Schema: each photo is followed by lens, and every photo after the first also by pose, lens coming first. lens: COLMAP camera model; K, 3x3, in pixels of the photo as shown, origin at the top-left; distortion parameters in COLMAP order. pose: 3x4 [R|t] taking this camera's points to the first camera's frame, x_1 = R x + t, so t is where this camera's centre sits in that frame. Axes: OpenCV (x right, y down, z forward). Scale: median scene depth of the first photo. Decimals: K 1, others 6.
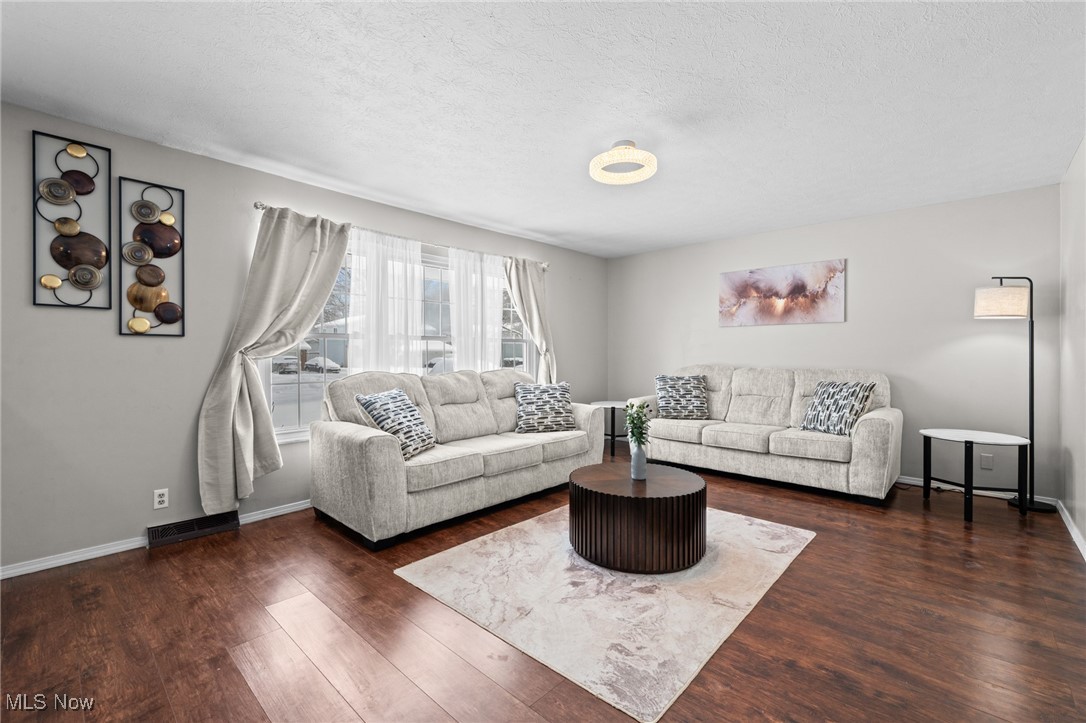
lens RADIAL K [[462.7, 0, 543.9], [0, 462.7, 357.0], [0, 0, 1]] dist [-0.000328, -0.000209]
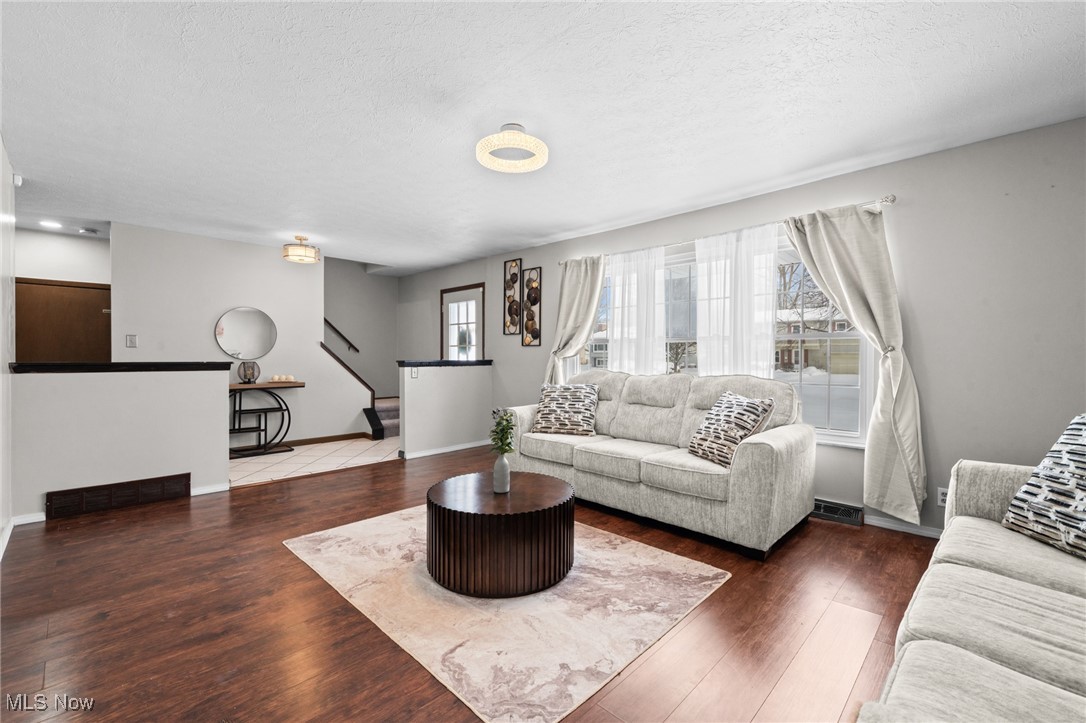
lens RADIAL K [[462.7, 0, 544.4], [0, 462.7, 357.8], [0, 0, 1]] dist [-0.000328, -0.000209]
pose [[-0.027138, 0.005284, -0.999618, 0.975315], [-0.007501, 0.999957, 0.005489, -0.005543], [0.999604, 0.007647, -0.027097, 0.970946]]
